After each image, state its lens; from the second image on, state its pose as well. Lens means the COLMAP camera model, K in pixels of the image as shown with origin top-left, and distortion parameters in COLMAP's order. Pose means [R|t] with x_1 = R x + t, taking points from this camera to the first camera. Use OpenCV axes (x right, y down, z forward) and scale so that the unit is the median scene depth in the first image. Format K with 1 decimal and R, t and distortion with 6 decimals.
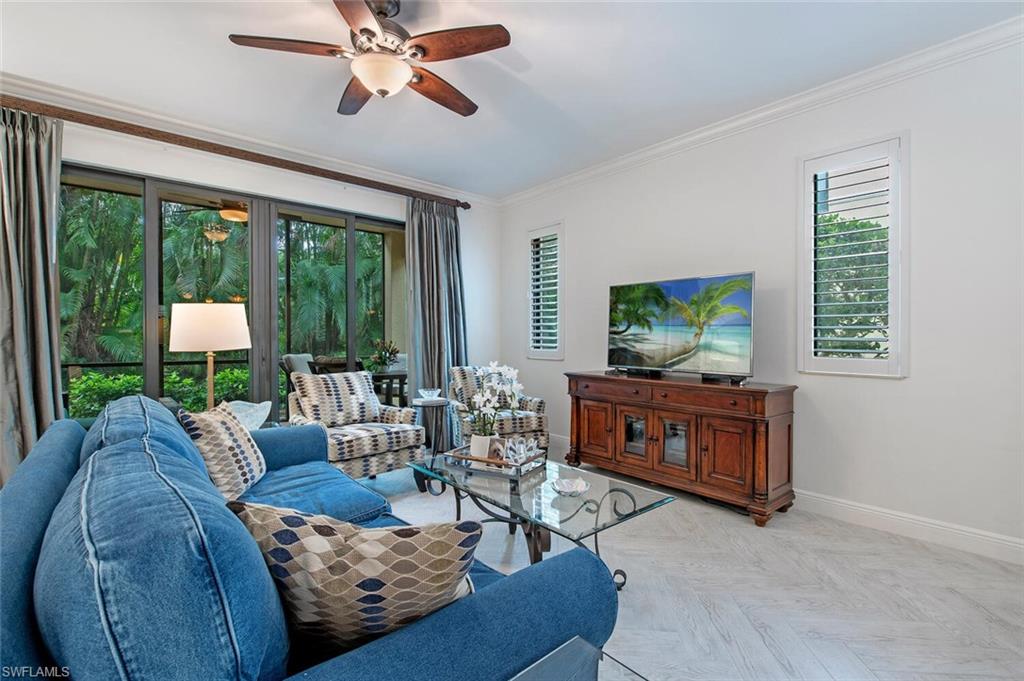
lens RADIAL K [[429.7, 0, 518.3], [0, 429.7, 346.0], [0, 0, 1]] dist [-0.007468, 0.000366]
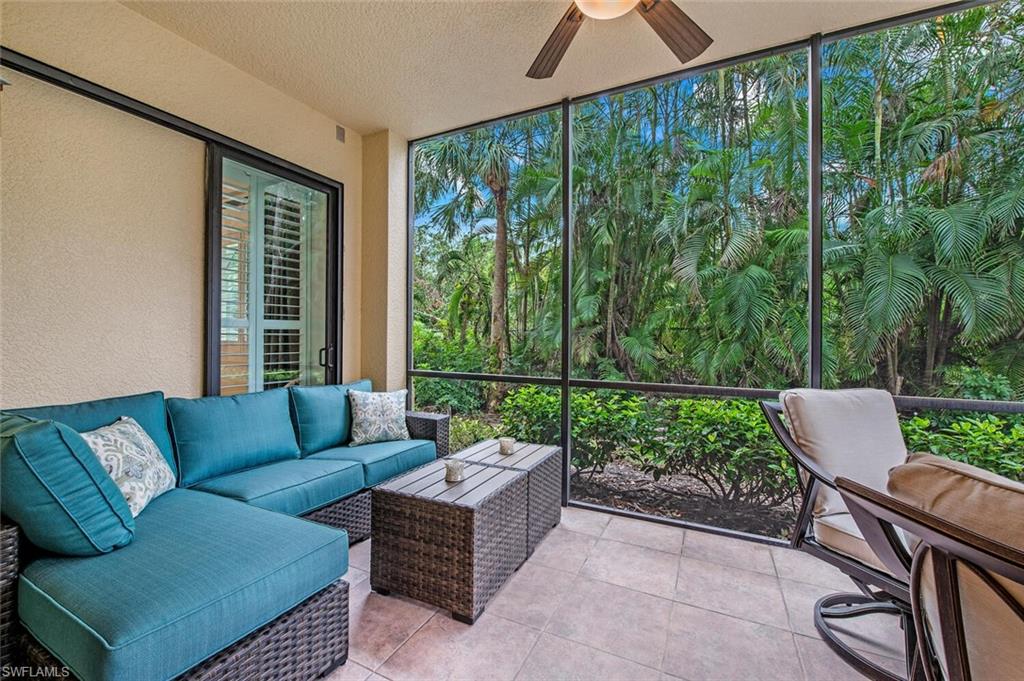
lens RADIAL K [[429.7, 0, 518.3], [0, 429.7, 346.0], [0, 0, 1]] dist [-0.007468, 0.000366]
pose [[0.374791, 0.007148, -0.927082, -0.208422], [-0.014526, 0.999893, 0.001837, -0.007725], [0.926996, 0.012778, 0.374854, 0.471174]]
